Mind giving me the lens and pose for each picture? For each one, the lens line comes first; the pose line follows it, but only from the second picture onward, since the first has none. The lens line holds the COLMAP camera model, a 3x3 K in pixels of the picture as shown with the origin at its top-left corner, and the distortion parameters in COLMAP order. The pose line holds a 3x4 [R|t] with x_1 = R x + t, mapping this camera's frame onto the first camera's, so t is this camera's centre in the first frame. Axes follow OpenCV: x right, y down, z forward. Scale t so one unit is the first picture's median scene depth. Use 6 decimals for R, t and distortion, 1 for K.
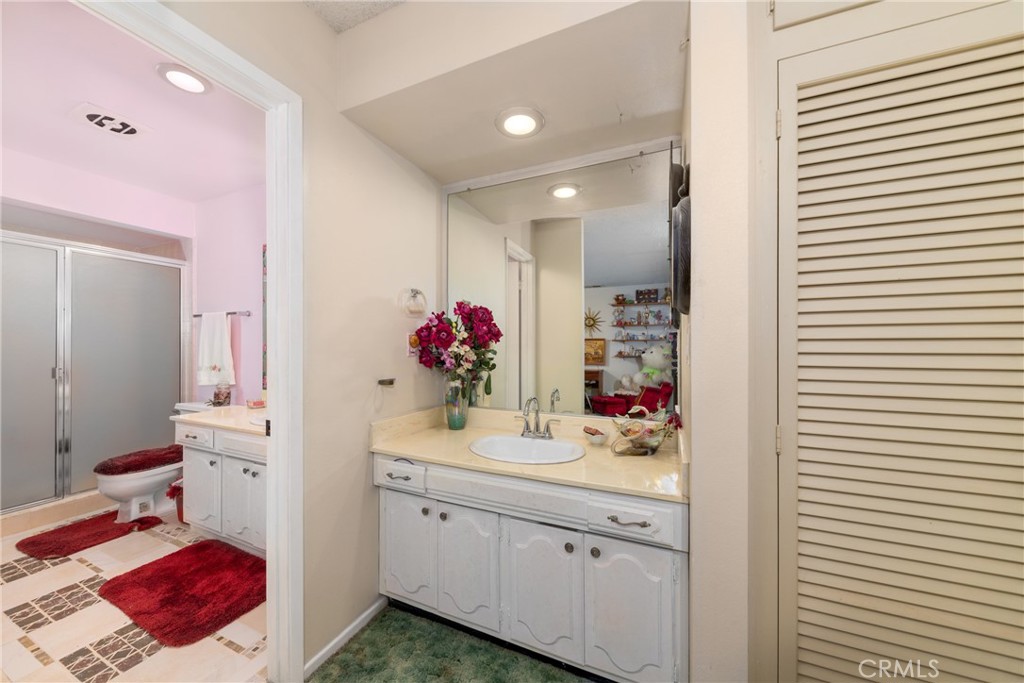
lens RADIAL K [[356.2, 0, 514.7], [0, 356.2, 345.1], [0, 0, 1]] dist [-0.001918, -0.000371]
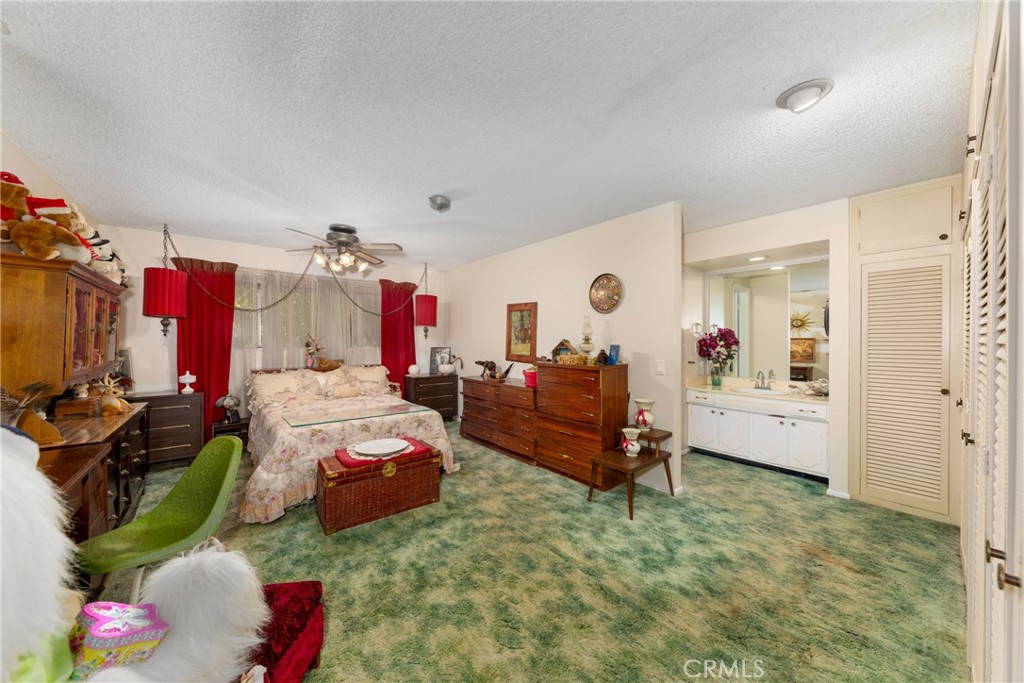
lens RADIAL K [[356.2, 0, 507.7], [0, 356.2, 338.0], [0, 0, 1]] dist [-0.001918, -0.000371]
pose [[0.886371, 0.003866, -0.462960, -0.294603], [-0.004665, 0.999989, -0.000581, -0.052164], [0.462953, 0.002675, 0.886379, -1.571224]]
